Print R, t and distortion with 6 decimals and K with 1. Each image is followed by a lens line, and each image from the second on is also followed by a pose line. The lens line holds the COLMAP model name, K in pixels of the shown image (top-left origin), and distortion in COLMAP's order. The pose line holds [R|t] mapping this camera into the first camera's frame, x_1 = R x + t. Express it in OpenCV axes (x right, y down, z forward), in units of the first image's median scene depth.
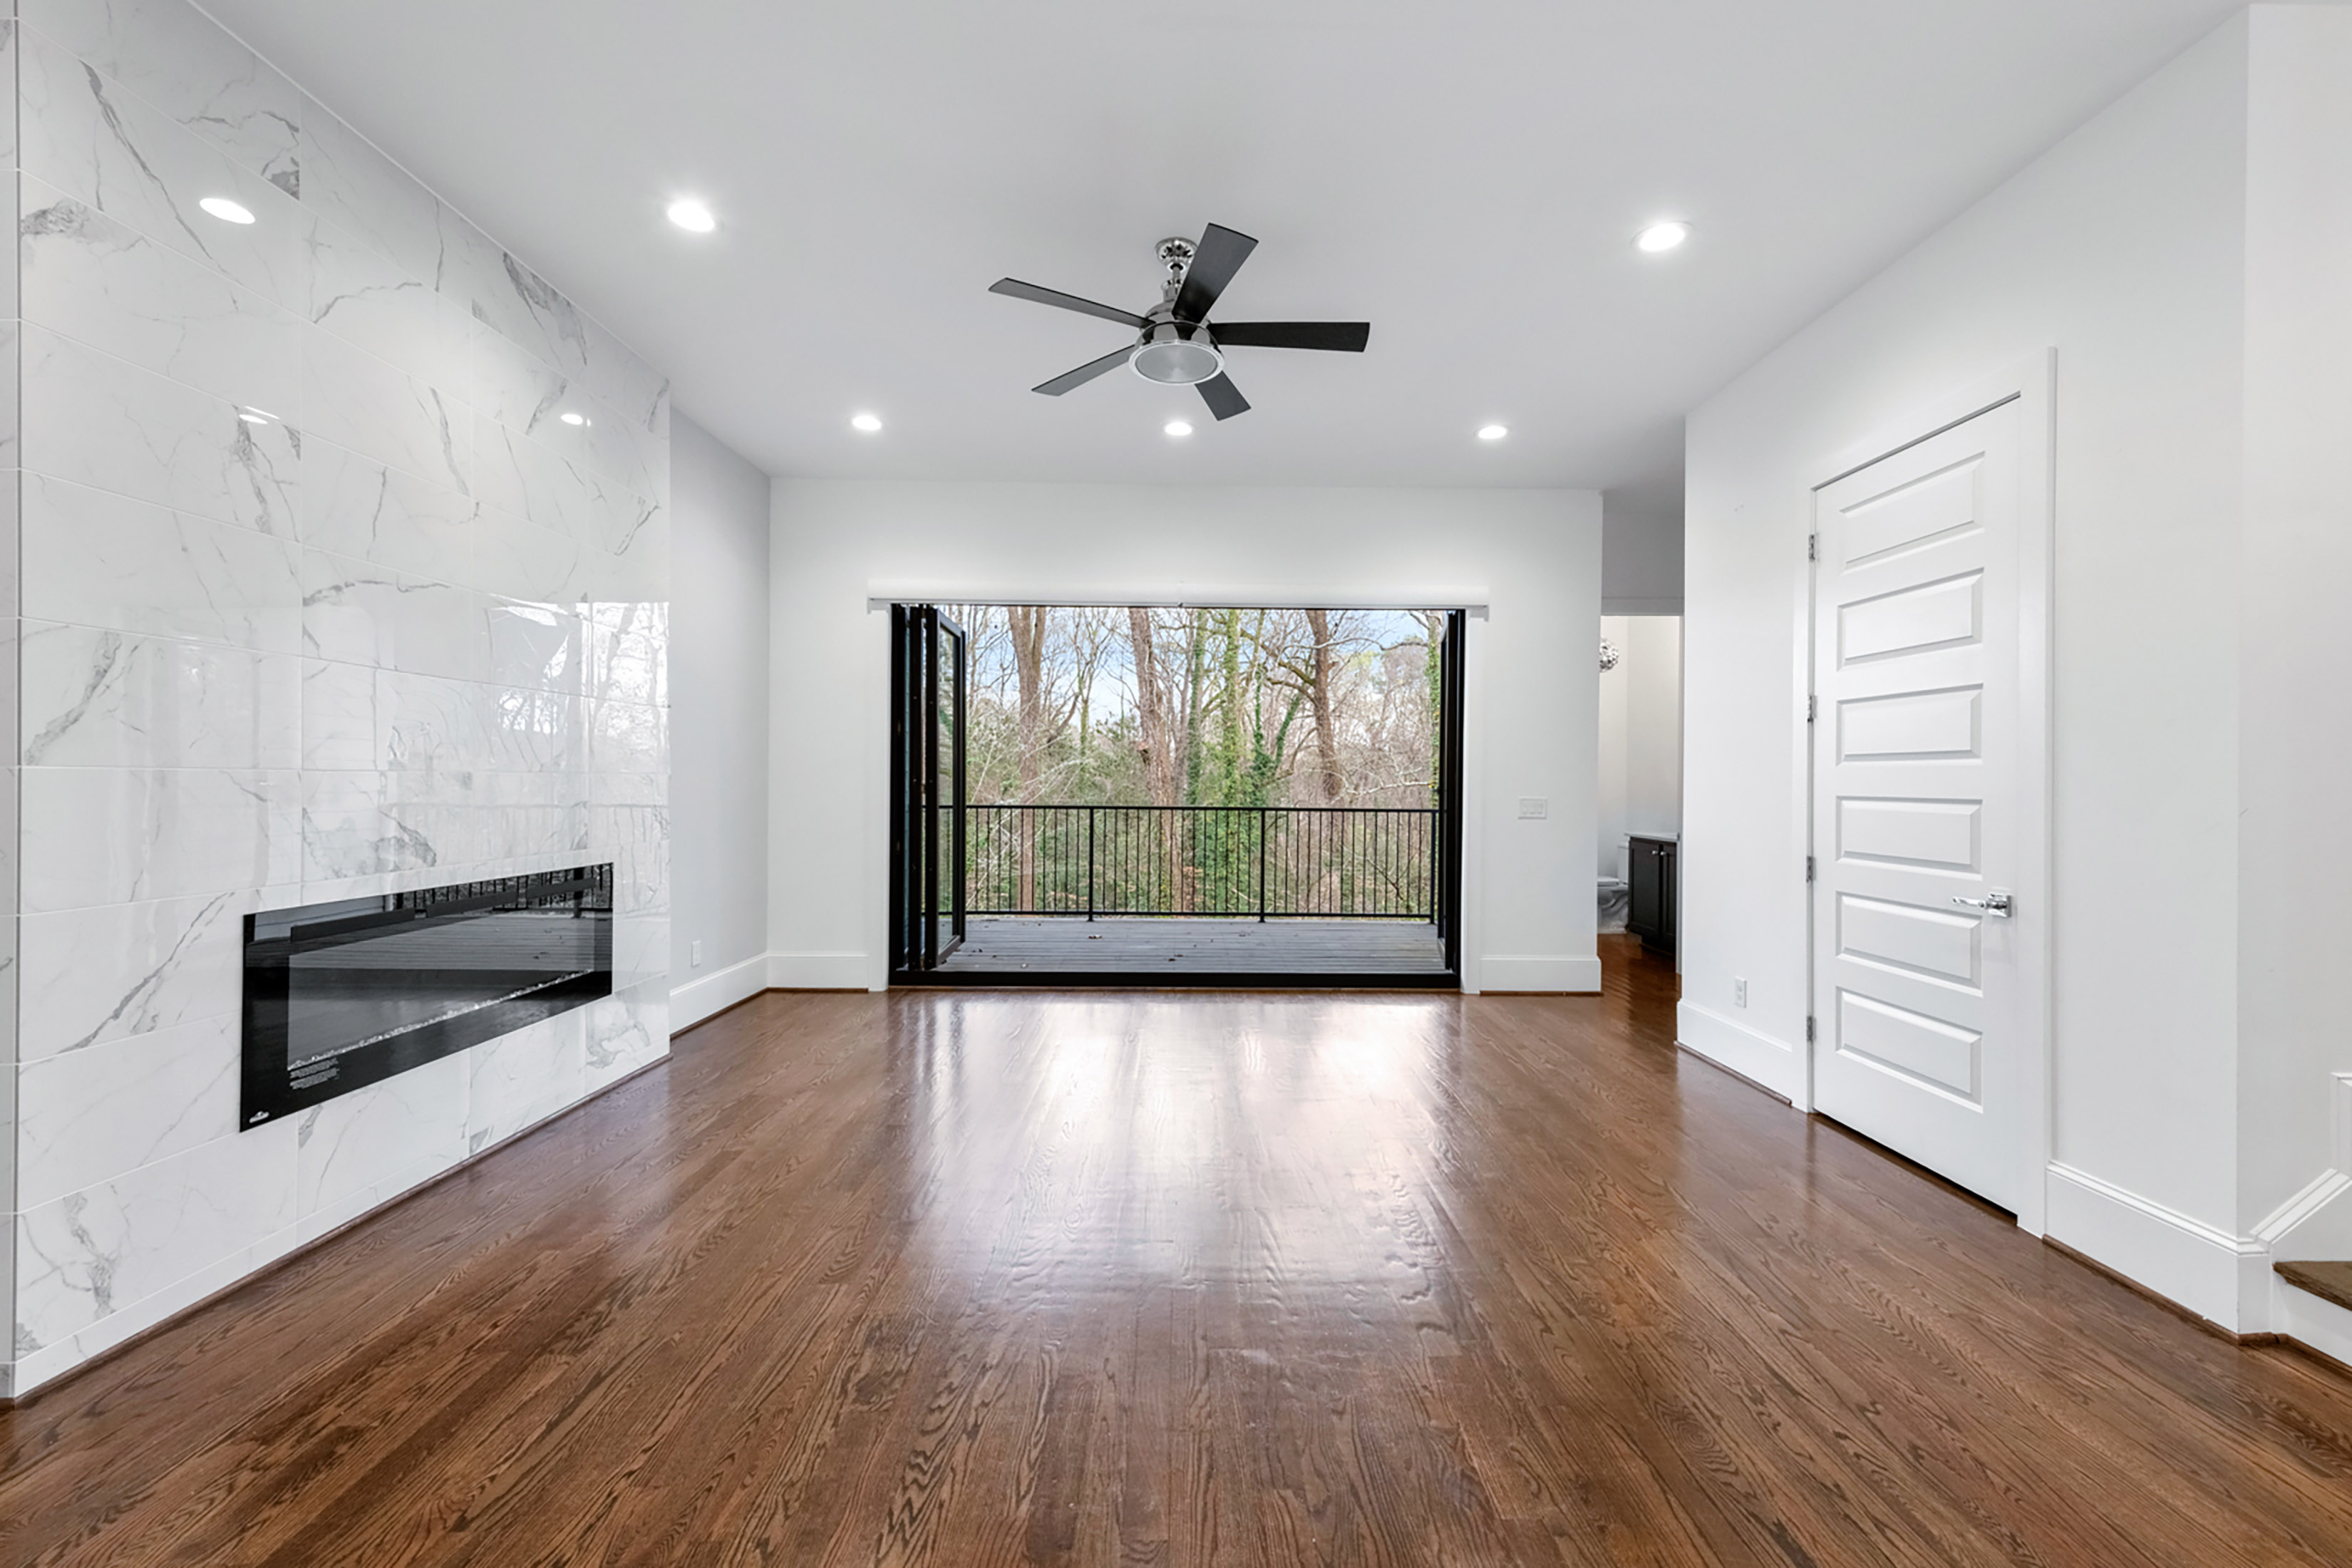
lens RADIAL K [[926.2, 0, 1180.7], [0, 926.2, 786.9], [0, 0, 1]] dist [0.011925, -0.002400]
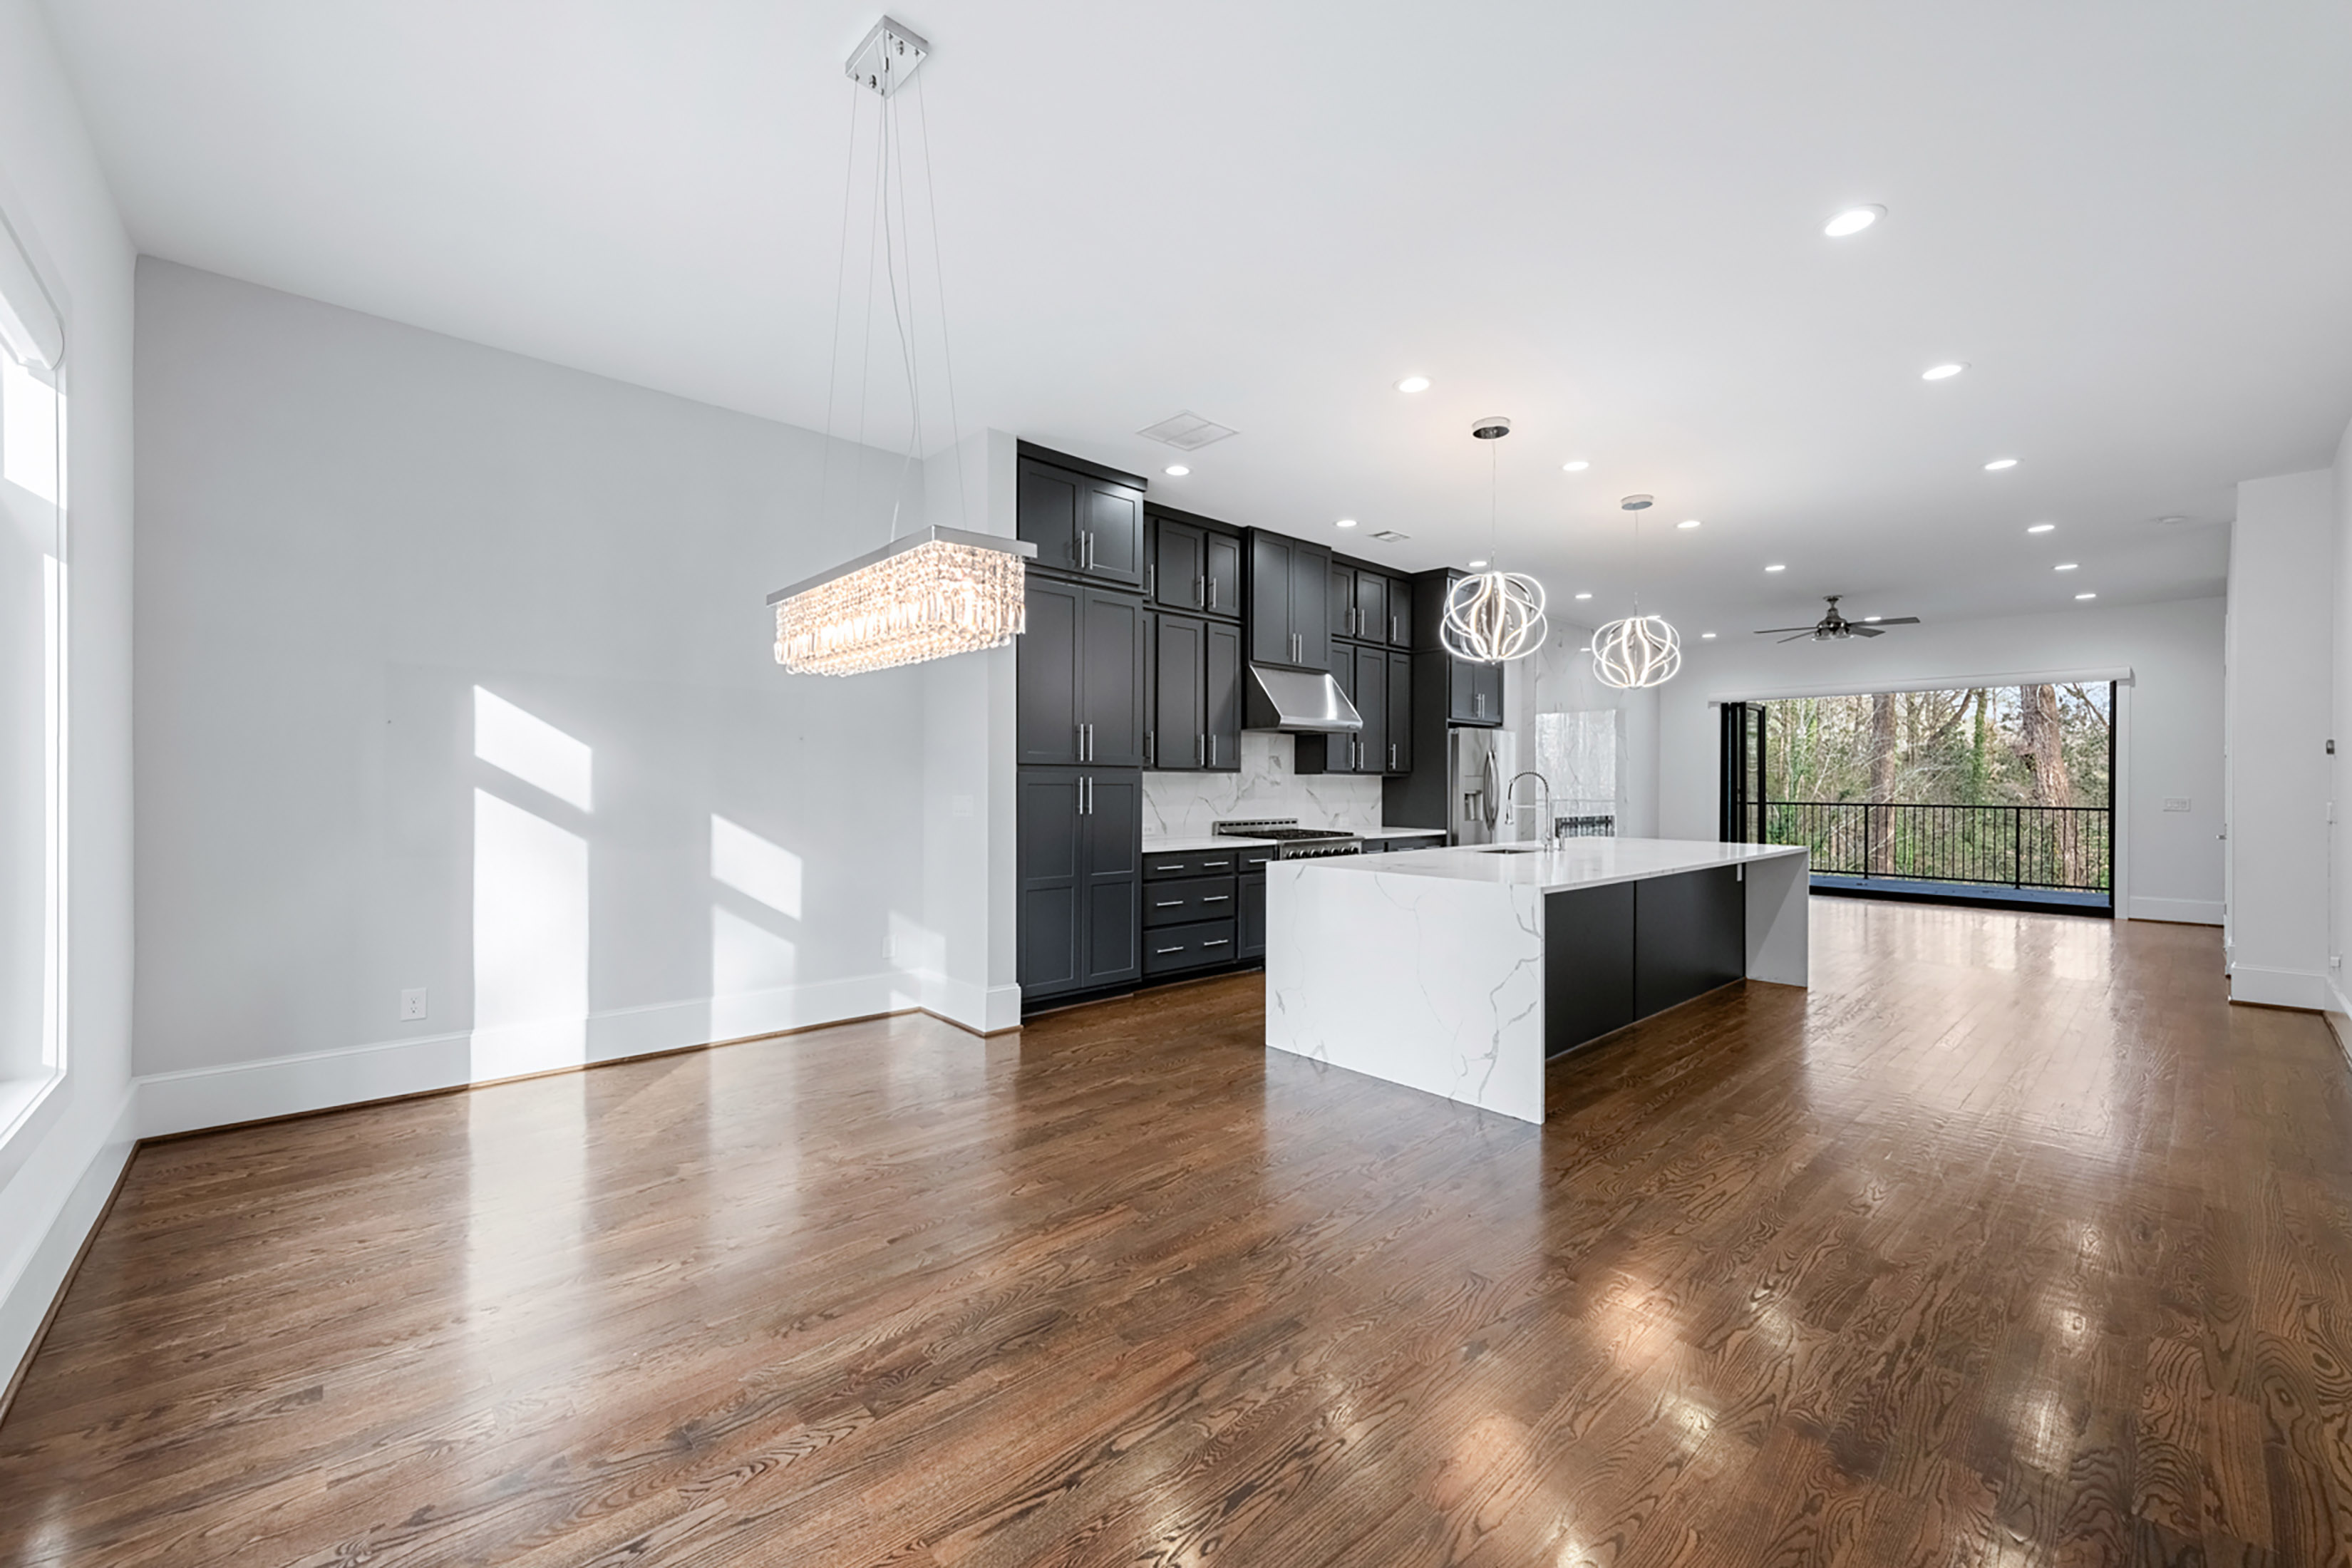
lens RADIAL K [[926.2, 0, 1159.4], [0, 926.2, 799.5], [0, 0, 1]] dist [0.011925, -0.002400]
pose [[0.666743, 0.004994, -0.745271, 0.646195], [-0.003361, 0.999988, 0.003694, 0.026058], [0.745280, 0.000042, 0.666751, -2.126036]]
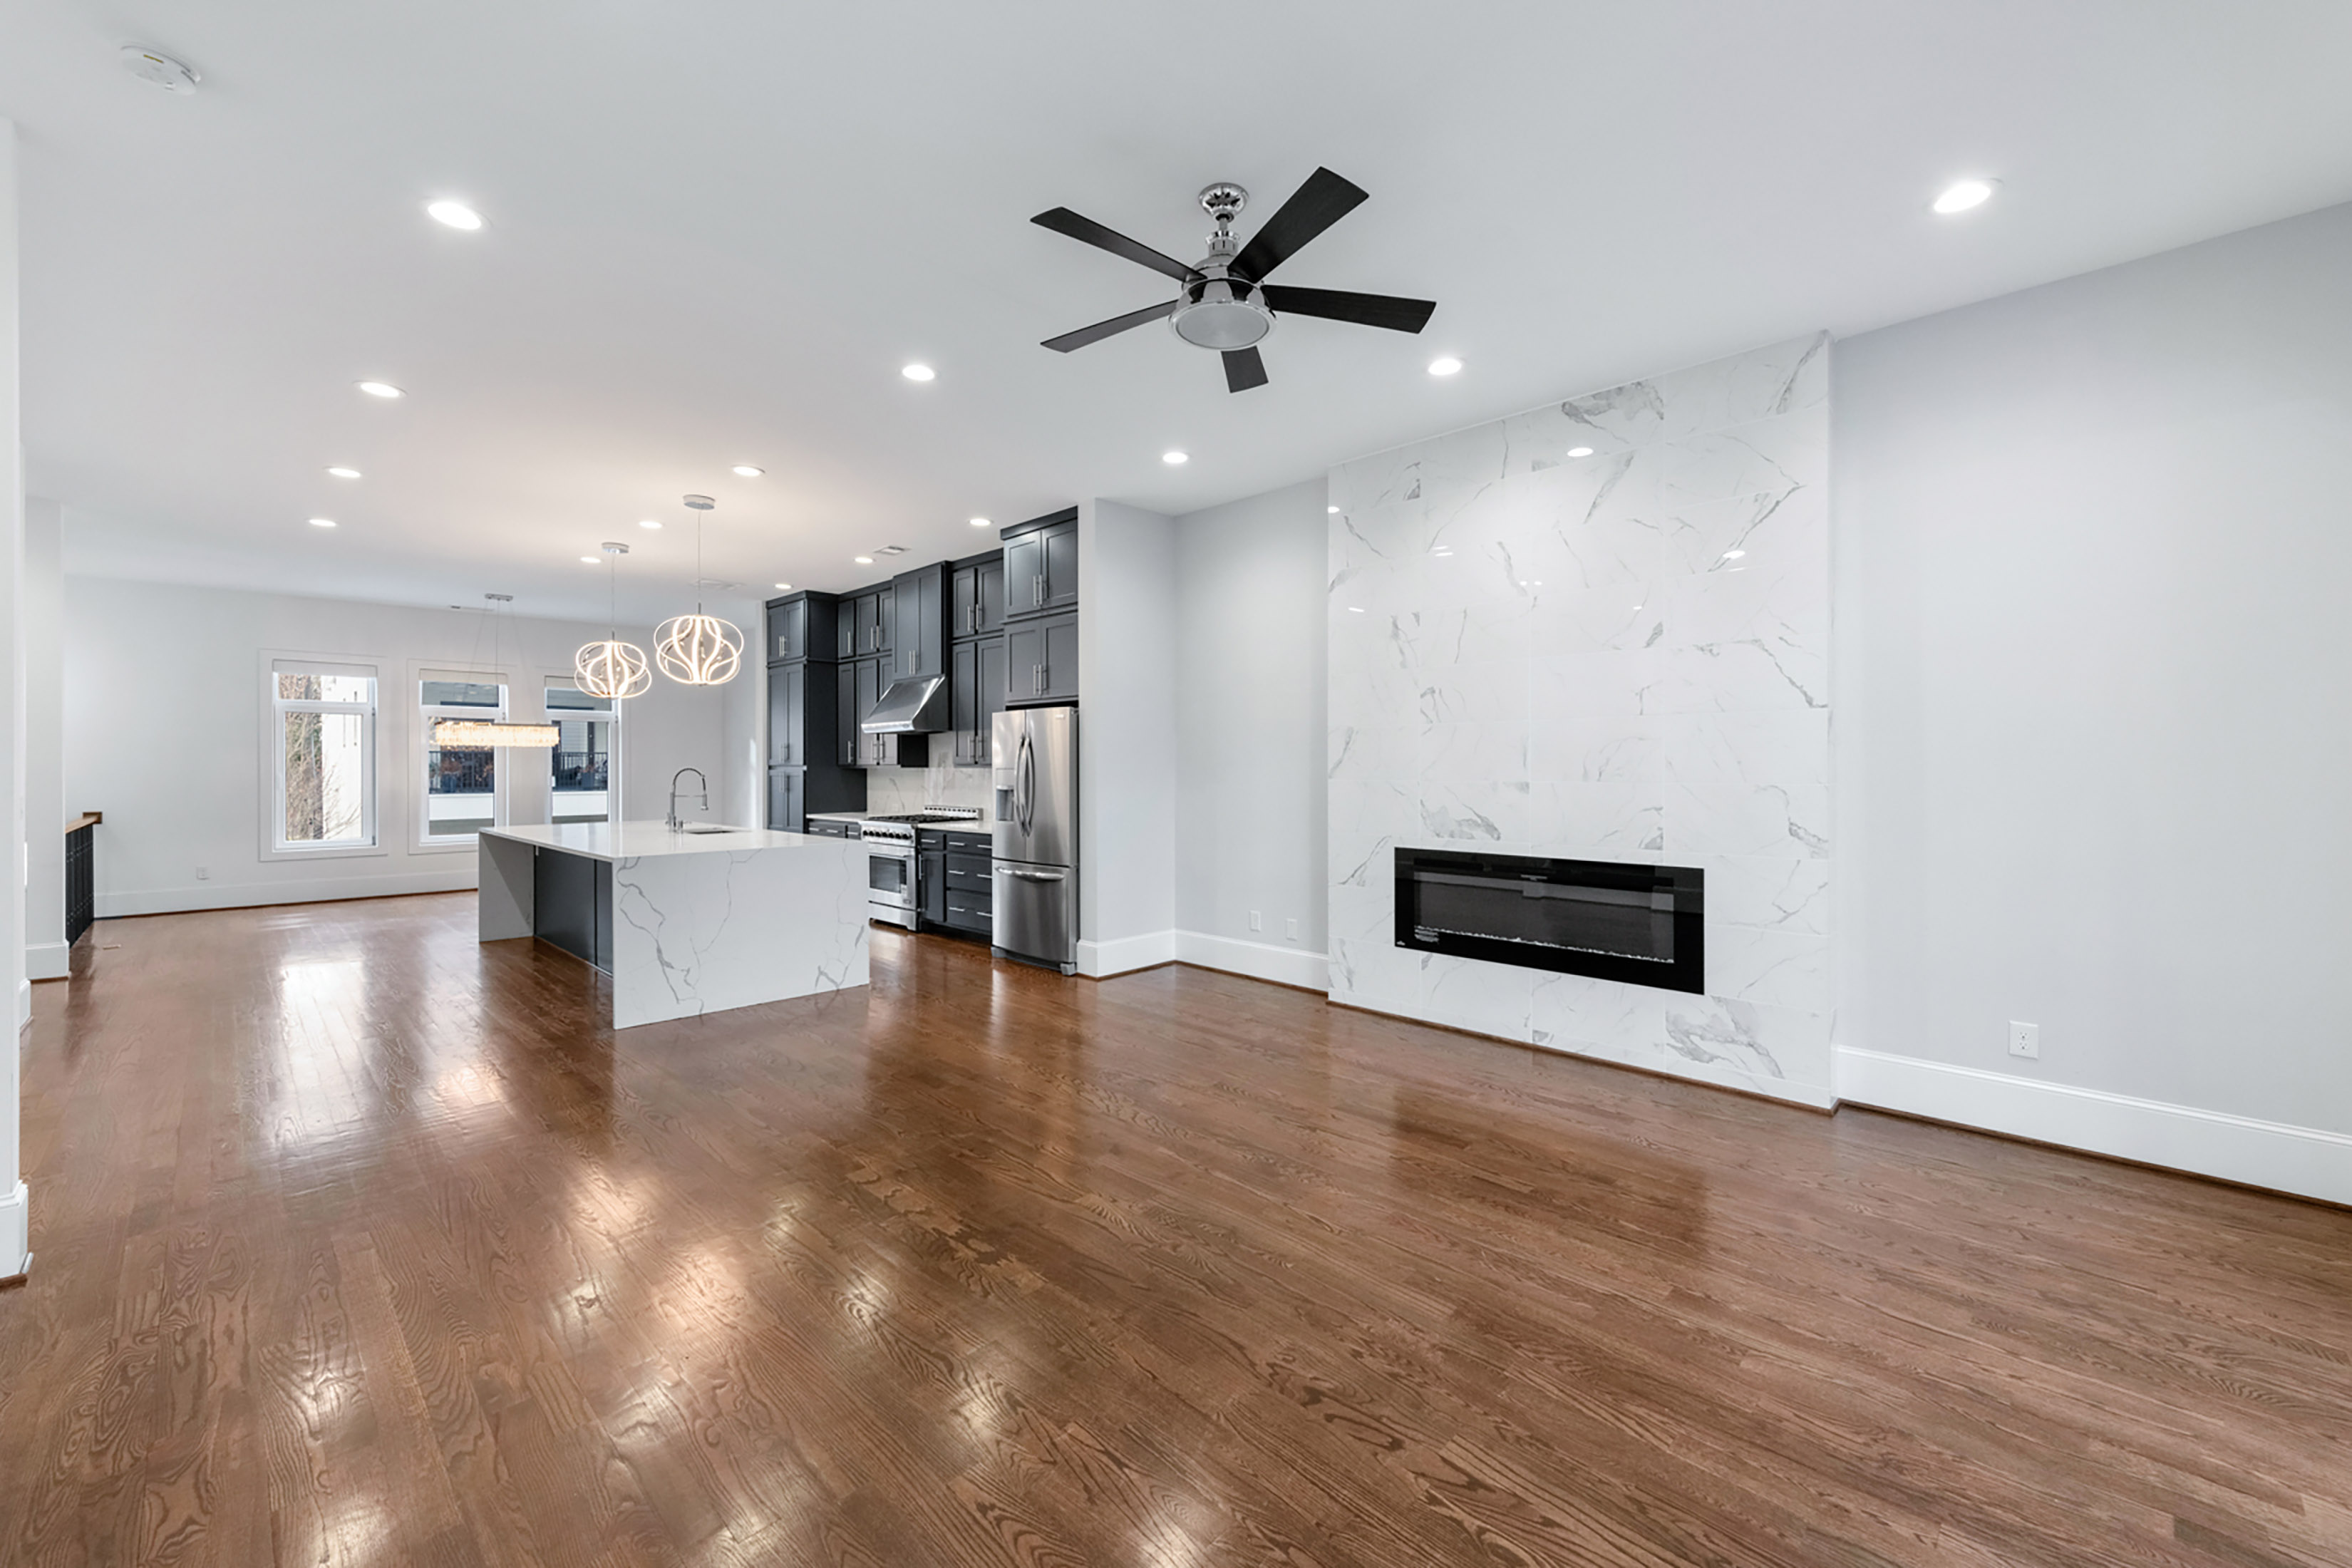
lens RADIAL K [[926.2, 0, 1181.8], [0, 926.2, 768.4], [0, 0, 1]] dist [0.011925, -0.002400]
pose [[-0.694734, -0.004443, -0.719253, 0.585217], [-0.008100, 0.999966, 0.001647, -0.029518], [0.719221, 0.006970, -0.694747, 1.398540]]
